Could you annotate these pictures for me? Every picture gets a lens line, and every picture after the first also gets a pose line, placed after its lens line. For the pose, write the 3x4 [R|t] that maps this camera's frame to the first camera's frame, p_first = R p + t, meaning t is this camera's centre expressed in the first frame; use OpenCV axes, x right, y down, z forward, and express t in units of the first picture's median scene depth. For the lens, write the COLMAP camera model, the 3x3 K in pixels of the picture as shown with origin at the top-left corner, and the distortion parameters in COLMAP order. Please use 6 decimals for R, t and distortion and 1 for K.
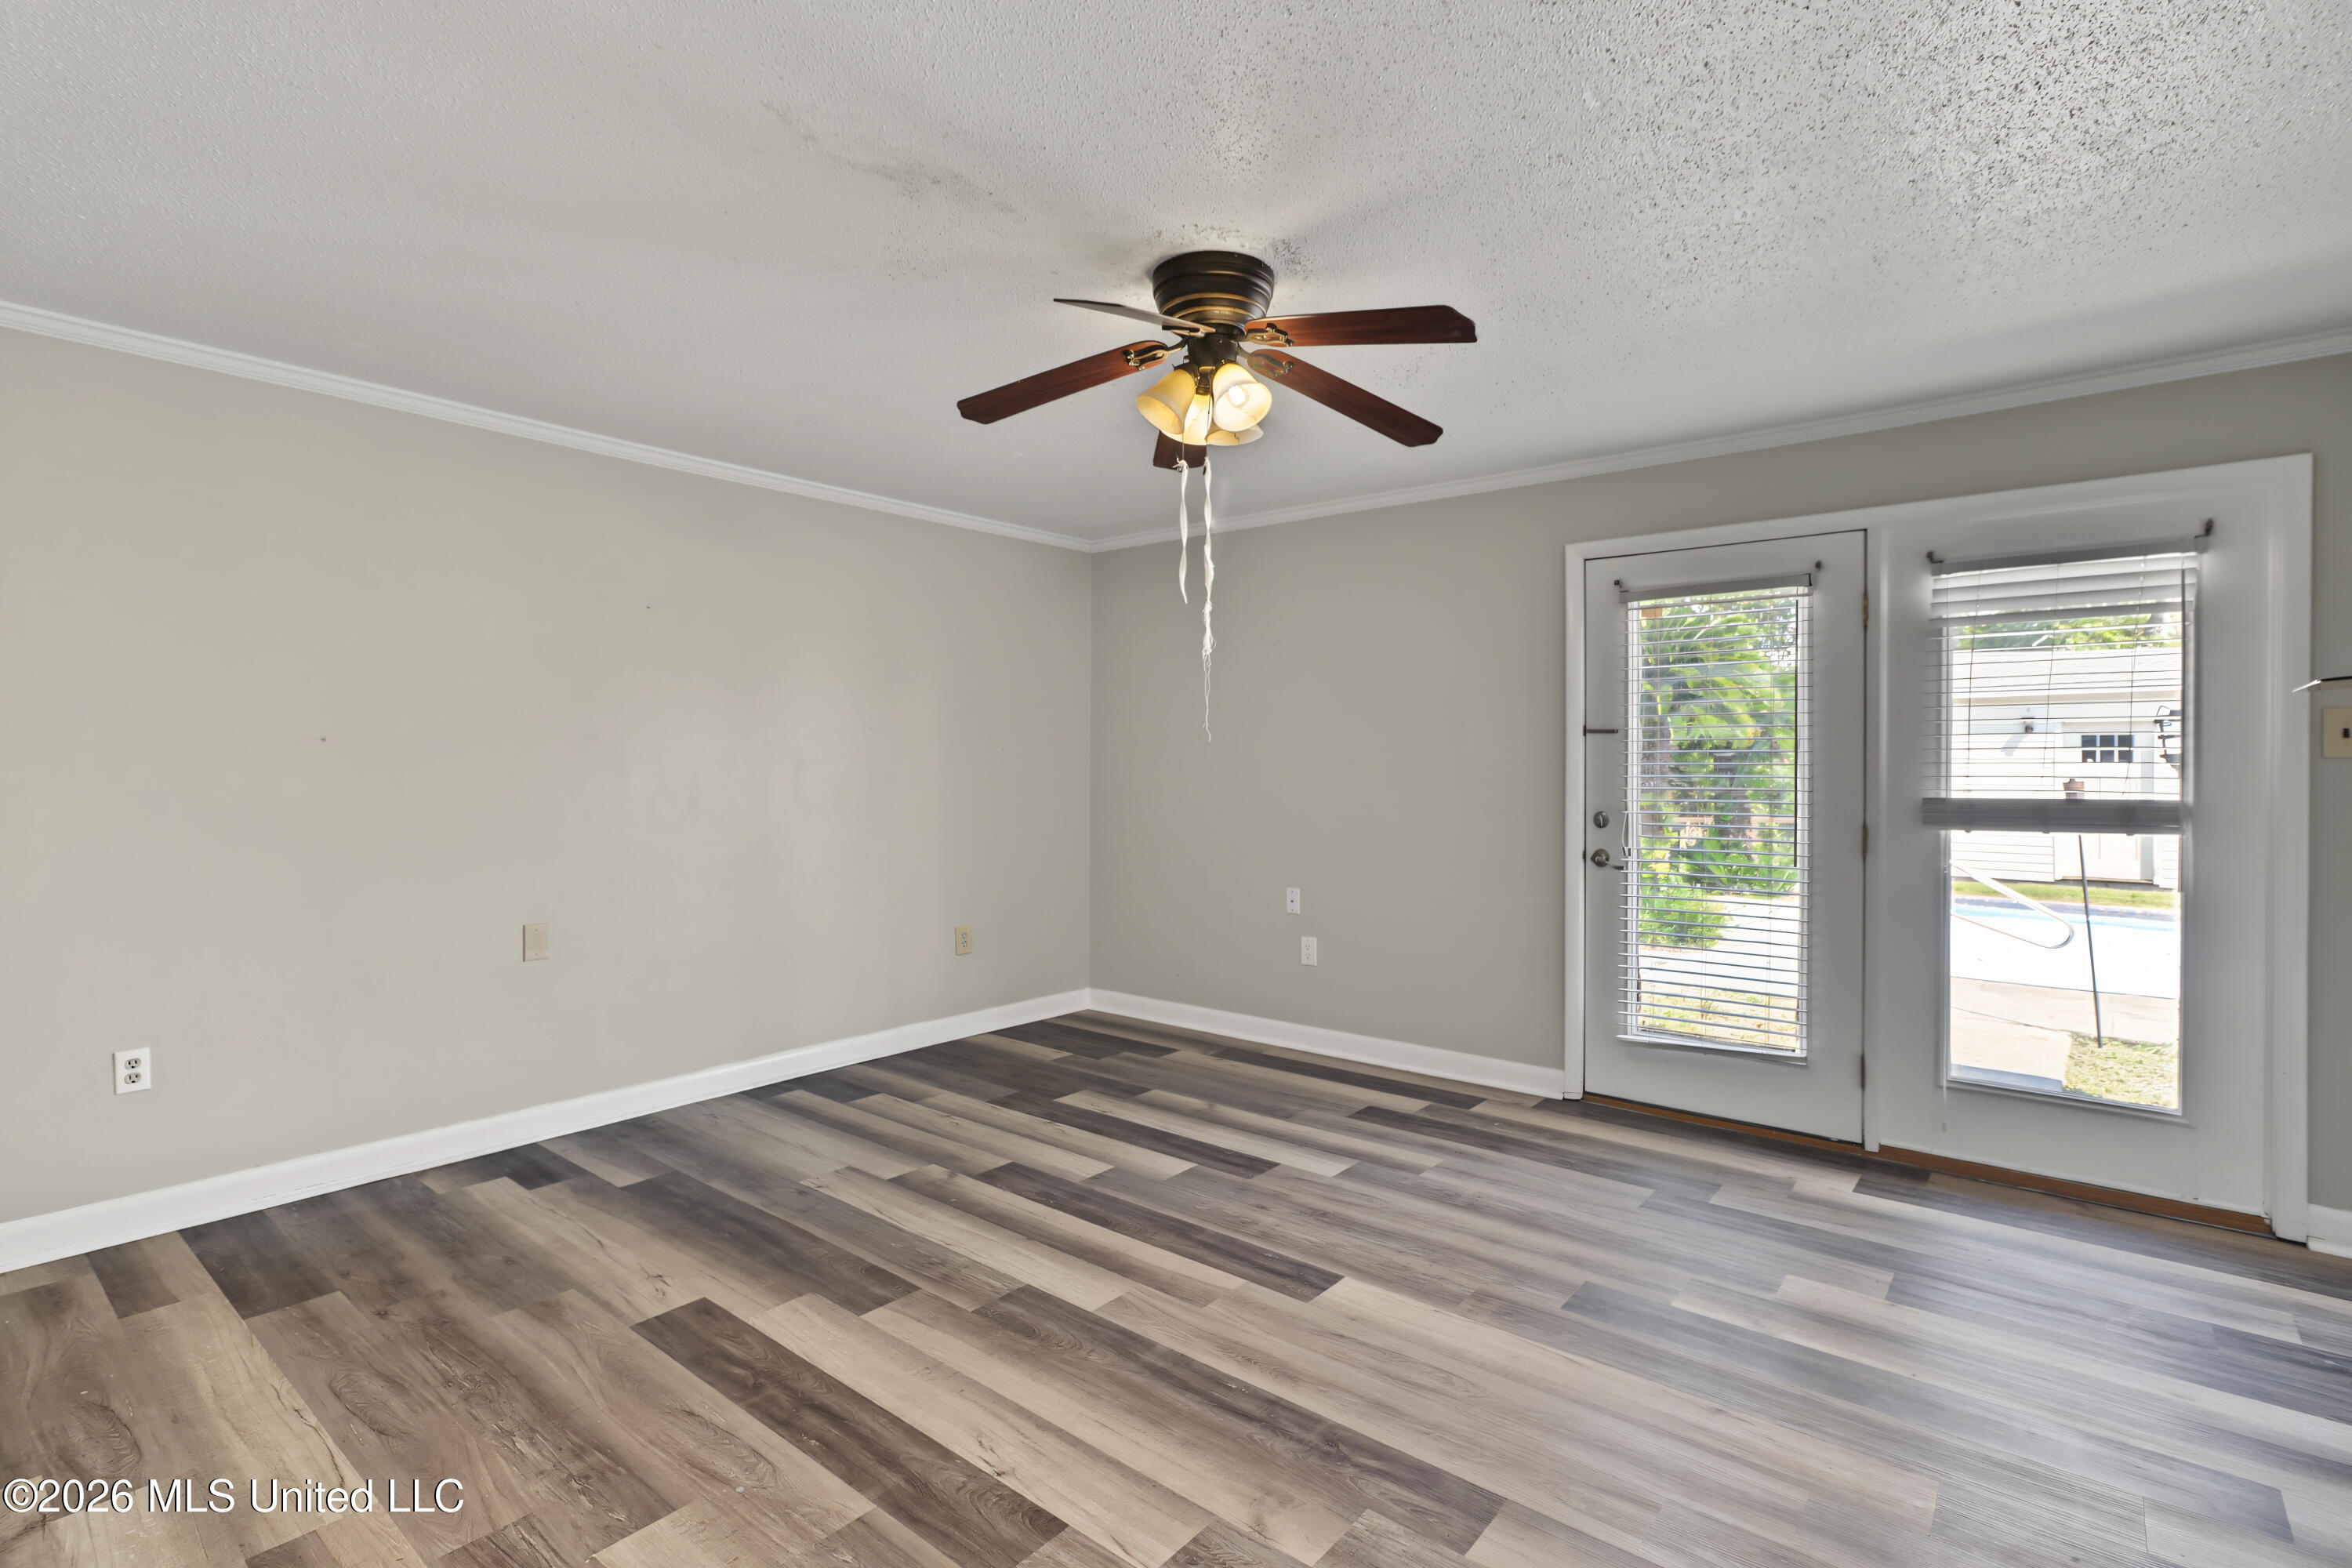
lens RADIAL K [[1115.4, 0, 1165.6], [0, 1115.4, 751.7], [0, 0, 1]] dist [-0.007488, -0.000162]
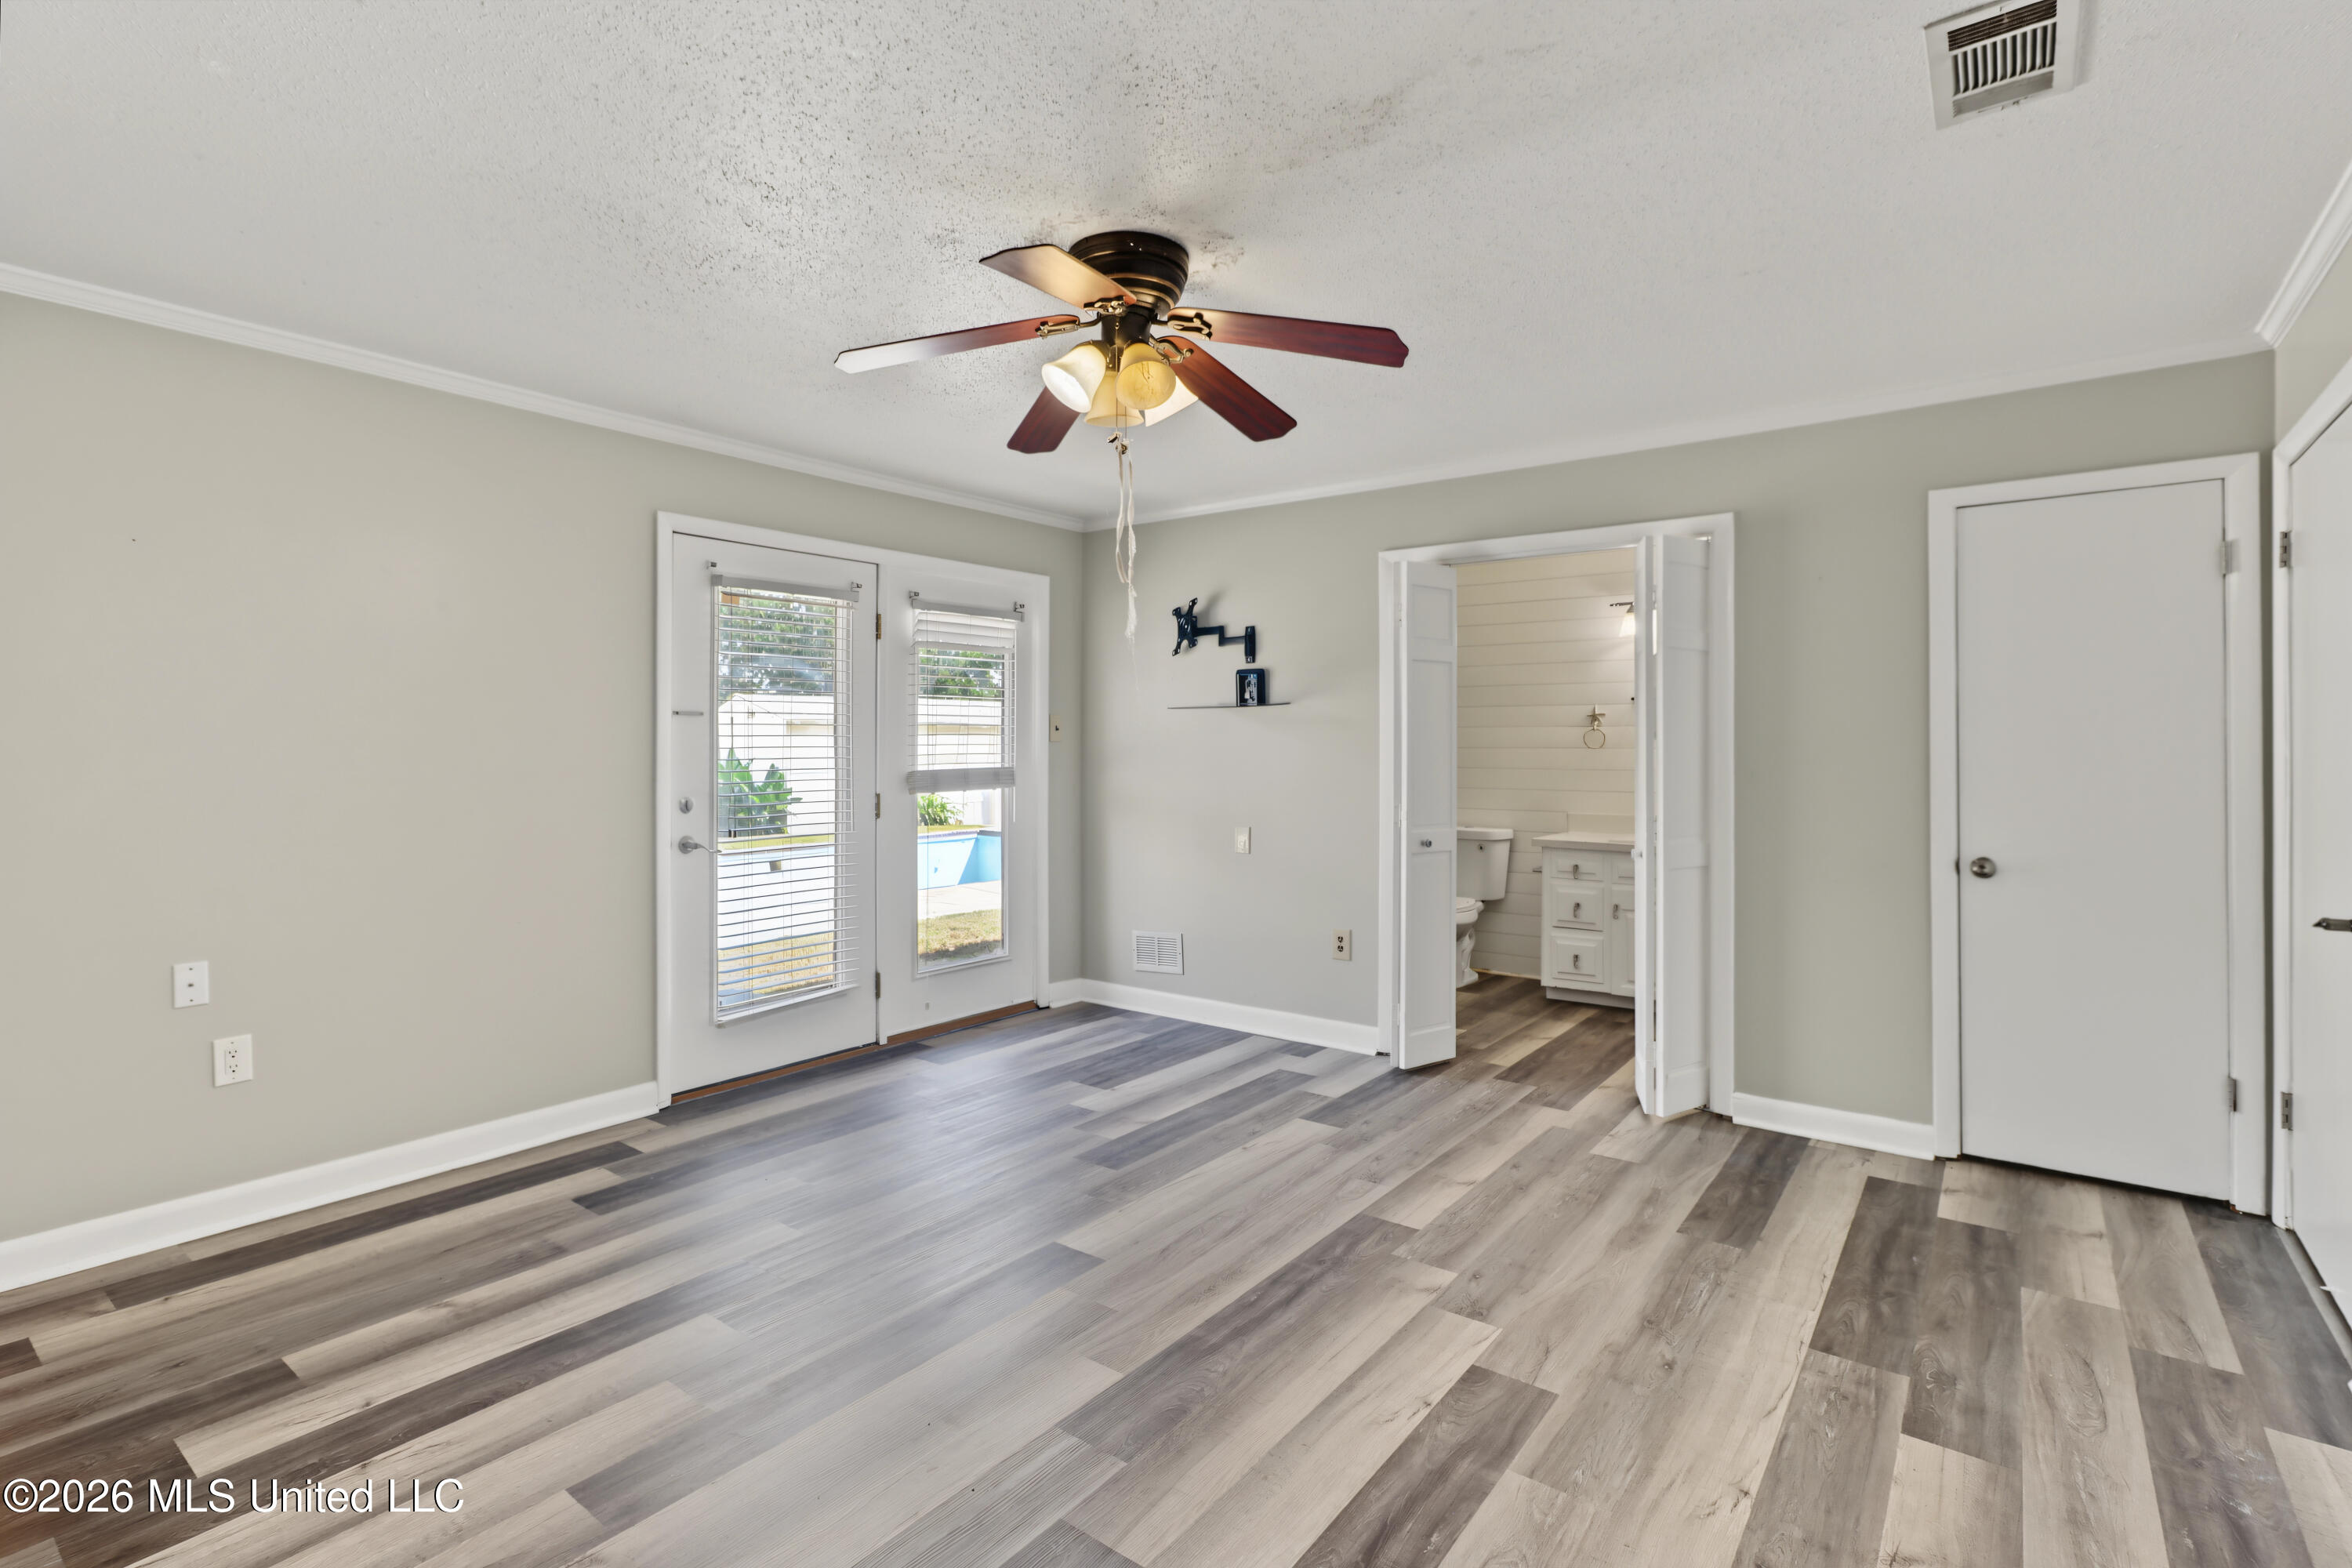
lens RADIAL K [[1115.4, 0, 1165.6], [0, 1115.4, 751.7], [0, 0, 1]] dist [-0.007488, -0.000162]
pose [[-0.049735, -0.007375, 0.998735, -0.714803], [-0.011666, 0.999909, 0.006802, 0.004224], [-0.998694, -0.011313, -0.049816, 0.773207]]
